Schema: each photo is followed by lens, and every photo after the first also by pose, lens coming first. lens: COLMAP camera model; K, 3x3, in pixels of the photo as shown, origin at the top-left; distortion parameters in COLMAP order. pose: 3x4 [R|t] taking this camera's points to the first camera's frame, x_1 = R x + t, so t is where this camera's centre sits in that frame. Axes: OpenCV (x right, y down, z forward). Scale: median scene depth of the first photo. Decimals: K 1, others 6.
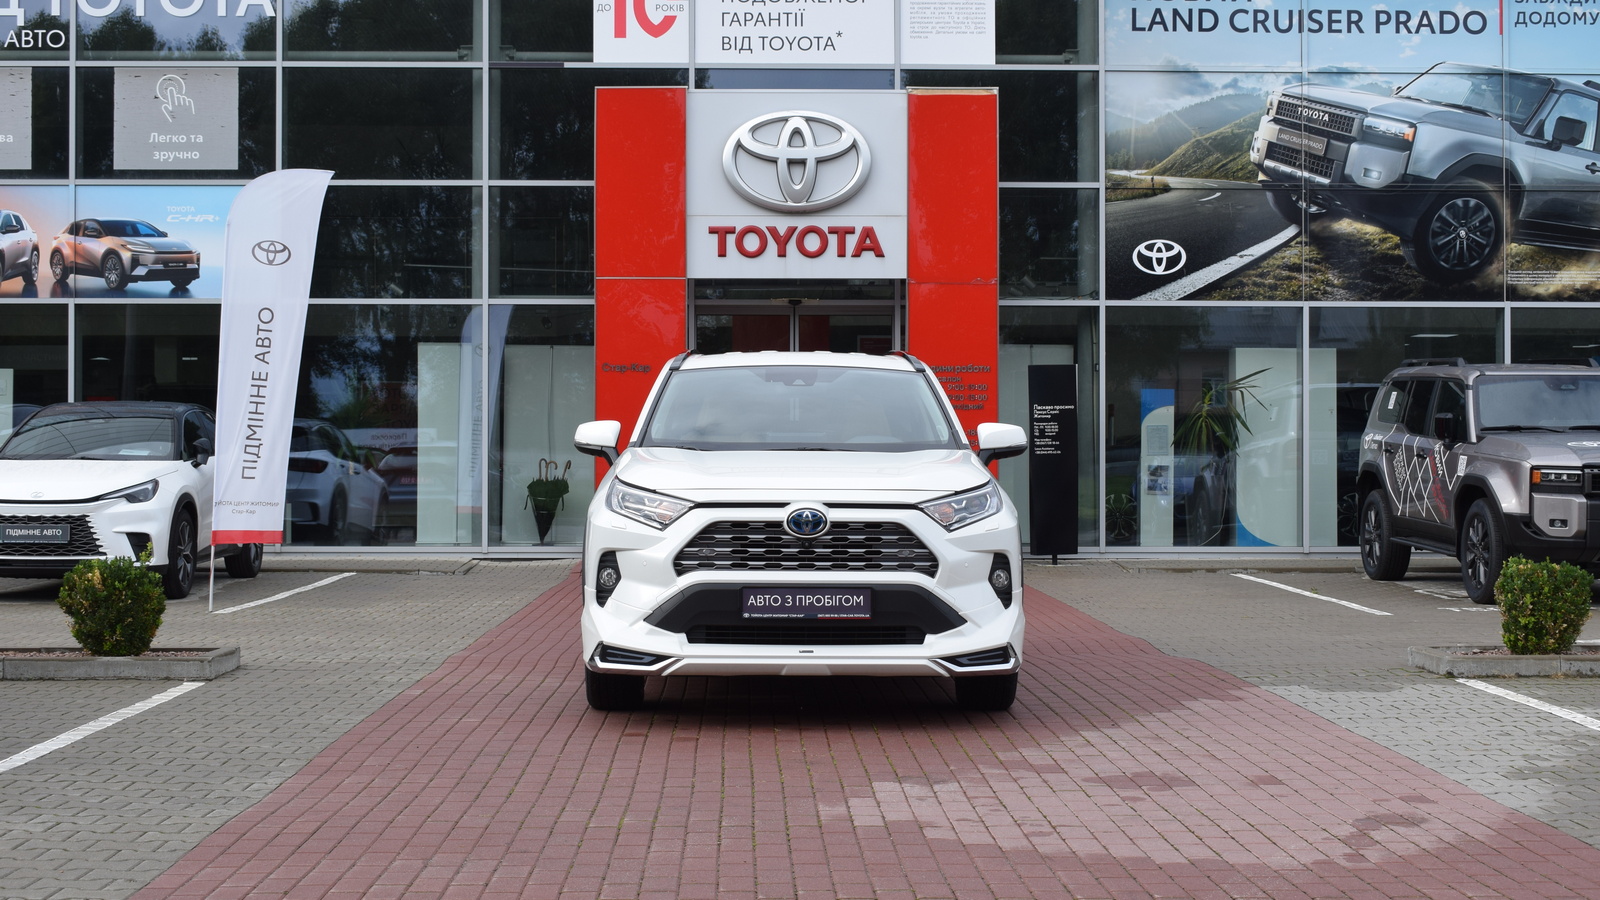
lens RADIAL K [[2314.0, 0, 776.5], [0, 2314.0, 441.5], [0, 0, 1]] dist [-0.028627, 0.000000]
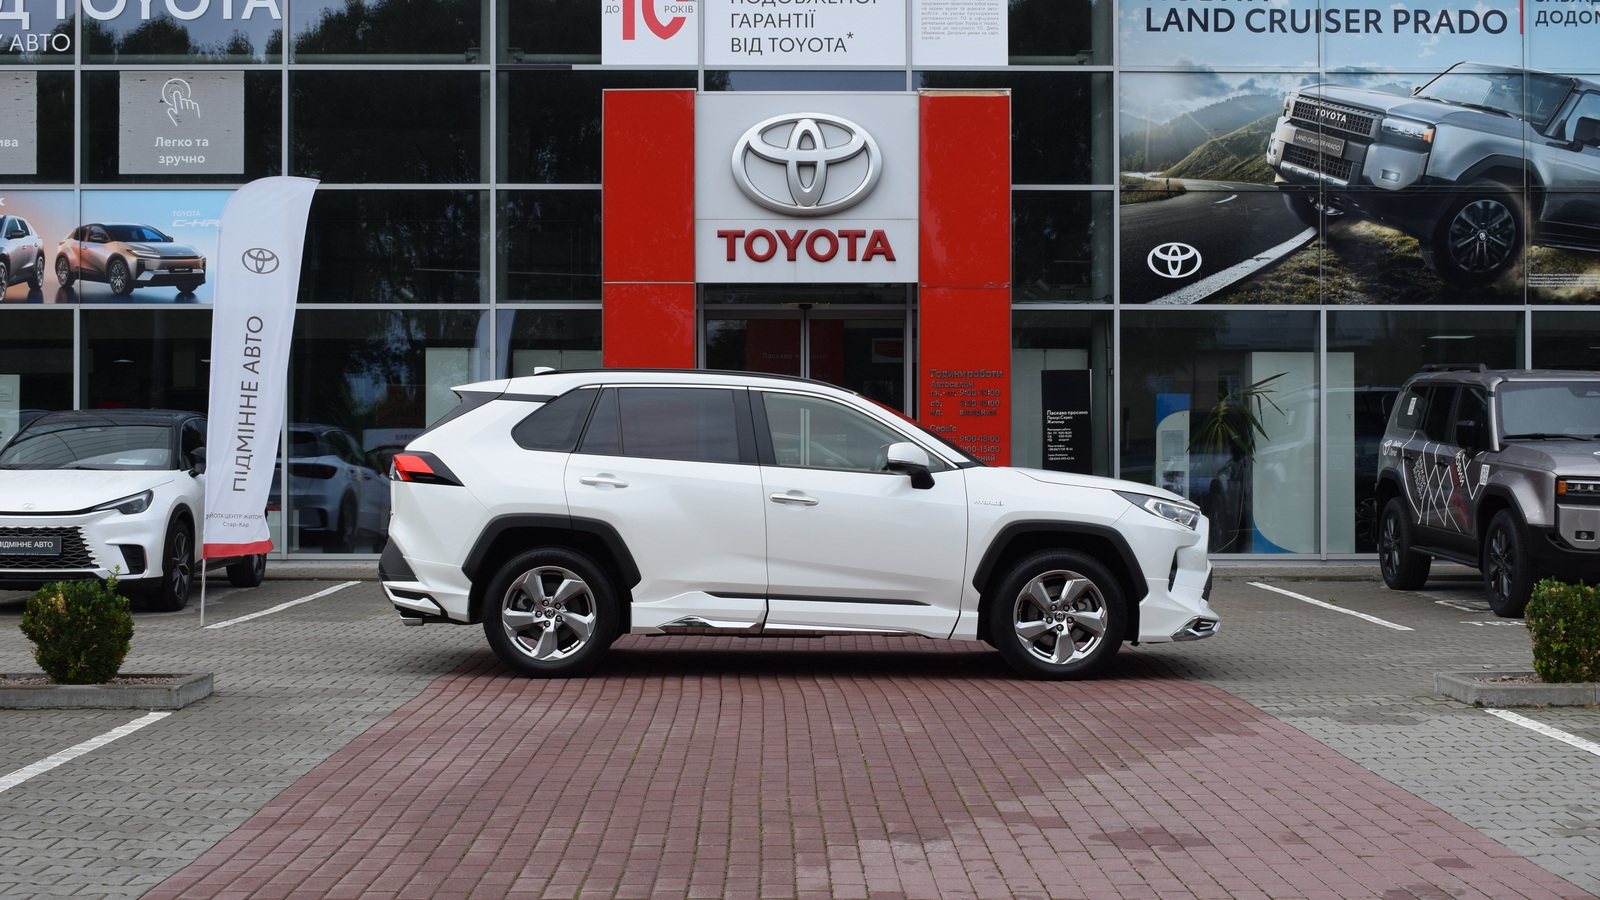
lens RADIAL K [[2190.7, 0, 796.2], [0, 2190.7, 452.0], [0, 0, 1]] dist [-0.030138, 0.000000]
pose [[0.999948, -0.000931, -0.010155, 0.013405], [0.001003, 0.999975, 0.007035, -0.004612], [0.010148, -0.007045, 0.999924, 0.063098]]
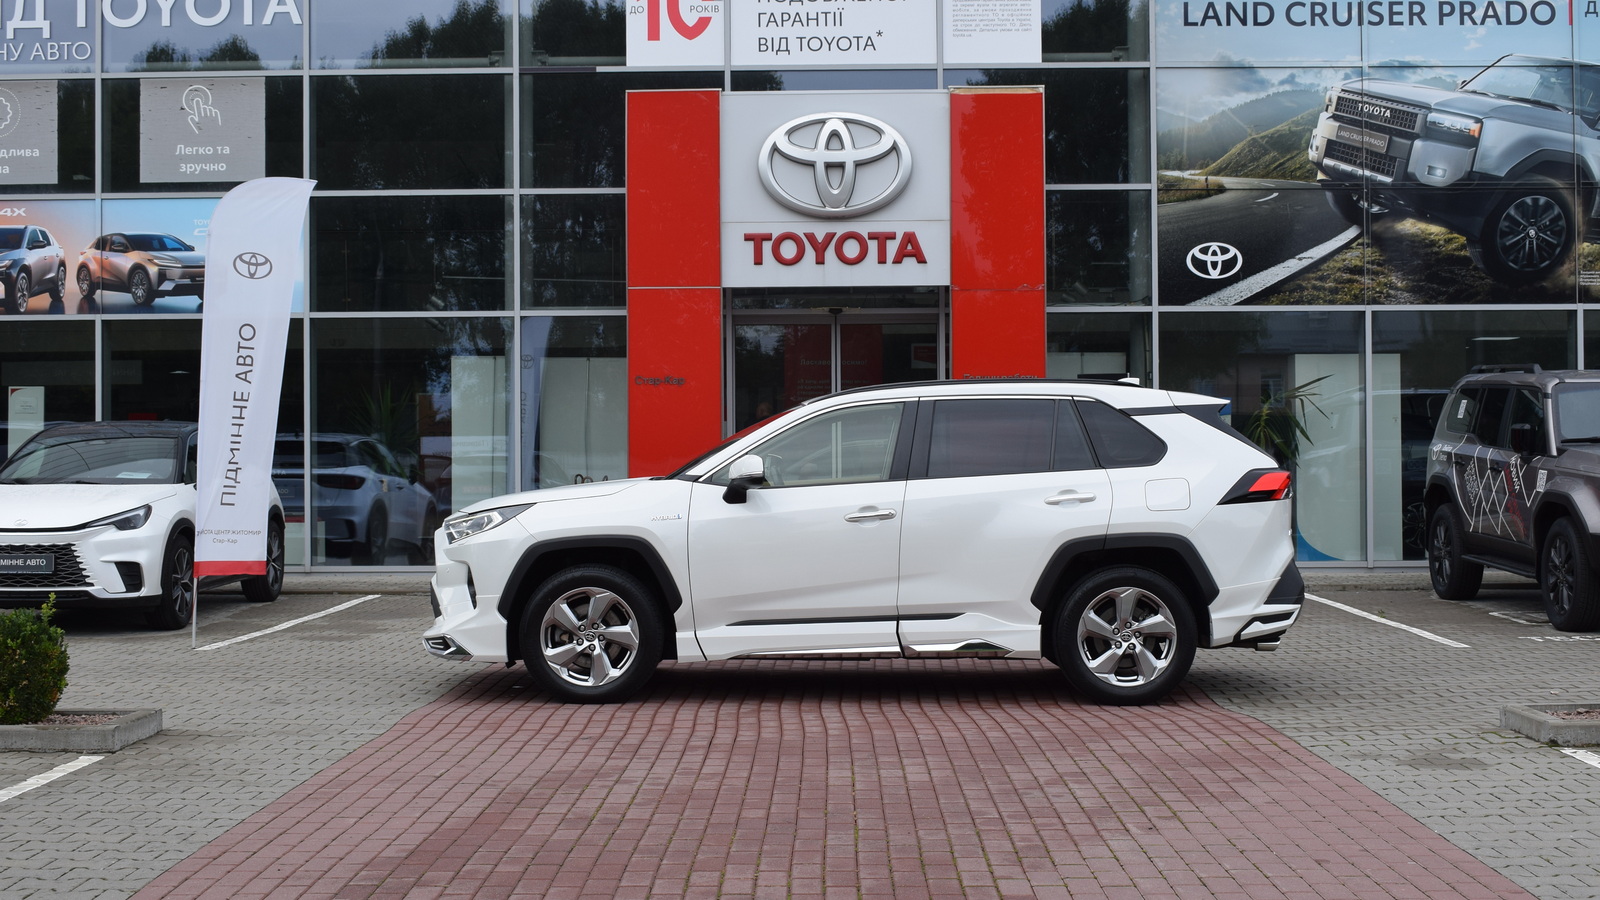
lens RADIAL K [[2079.5, 0, 803.4], [0, 2079.5, 444.9], [0, 0, 1]] dist [-0.040363, 0.000000]
pose [[0.999290, -0.007288, -0.036954, 0.026173], [0.007372, 0.999971, 0.002133, -0.006193], [0.036938, -0.002404, 0.999315, 0.130995]]
